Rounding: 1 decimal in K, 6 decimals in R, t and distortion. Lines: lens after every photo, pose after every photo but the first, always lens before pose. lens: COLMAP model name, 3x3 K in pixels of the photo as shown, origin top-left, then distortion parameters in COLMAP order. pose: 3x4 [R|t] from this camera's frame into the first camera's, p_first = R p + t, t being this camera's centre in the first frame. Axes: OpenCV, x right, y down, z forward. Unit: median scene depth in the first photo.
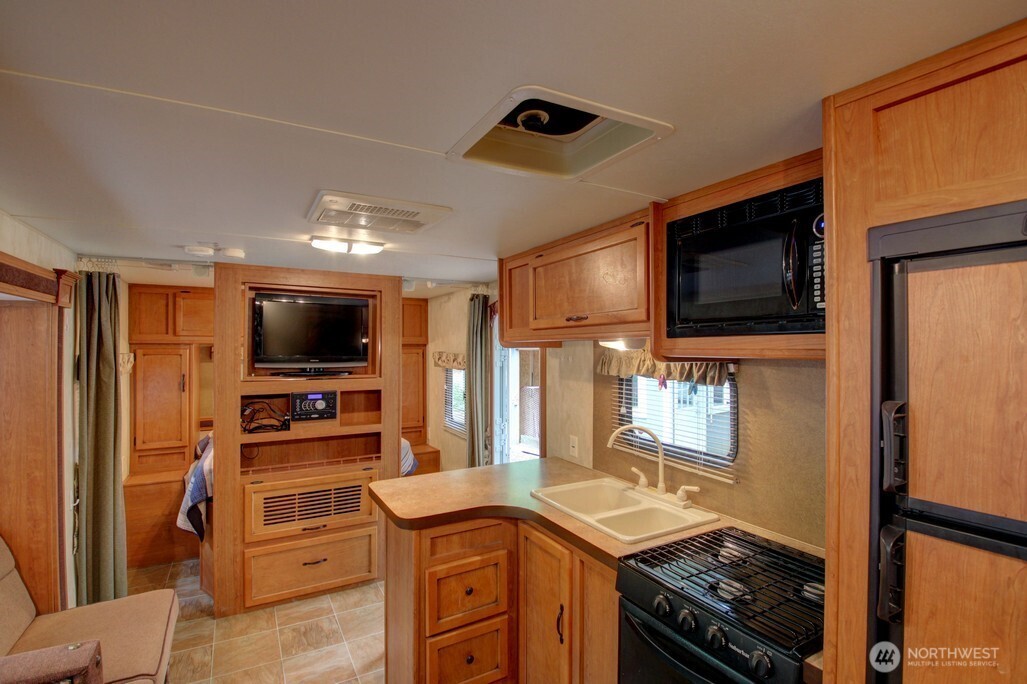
lens RADIAL K [[481.9, 0, 506.4], [0, 481.9, 343.4], [0, 0, 1]] dist [0.000338, -0.015704]
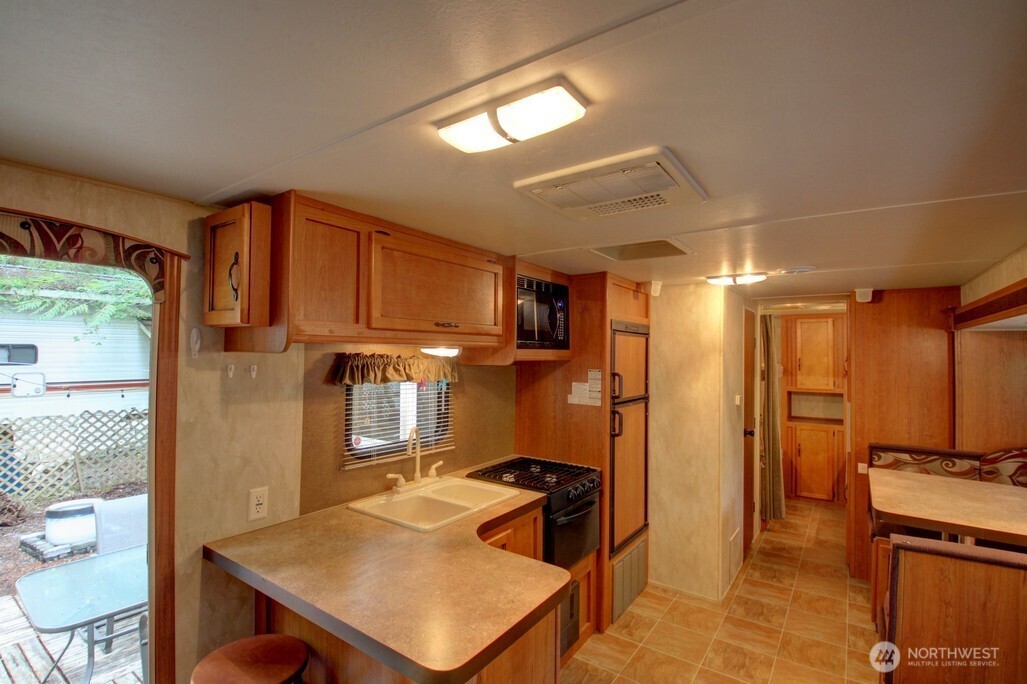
lens RADIAL K [[476.6, 0, 506.1], [0, 476.6, 344.5], [0, 0, 1]] dist [0.008566, -0.021517]
pose [[-0.425009, 0.015384, 0.905058, -0.696004], [-0.017451, 0.999530, -0.025185, 0.009346], [-0.905021, -0.026498, -0.424541, 1.138997]]
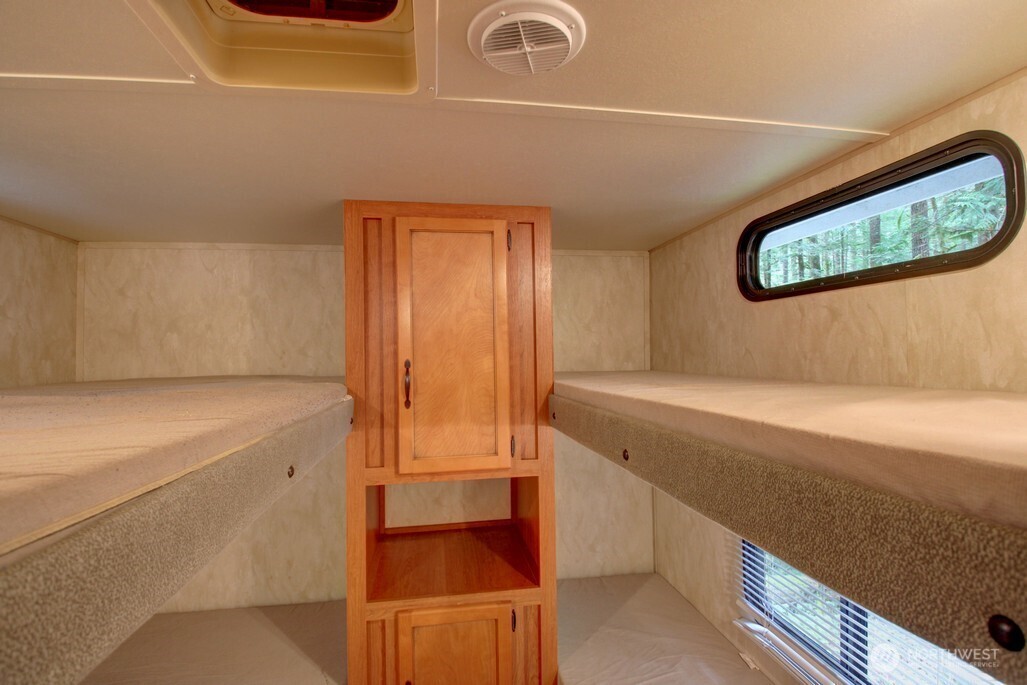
lens RADIAL K [[476.6, 0, 500.5], [0, 476.6, 340.5], [0, 0, 1]] dist [0.008566, -0.021517]
pose [[-0.932765, 0.025542, 0.359580, 0.437174], [0.012272, 0.999158, -0.039138, -0.008414], [-0.360277, -0.032094, -0.932293, -0.566543]]
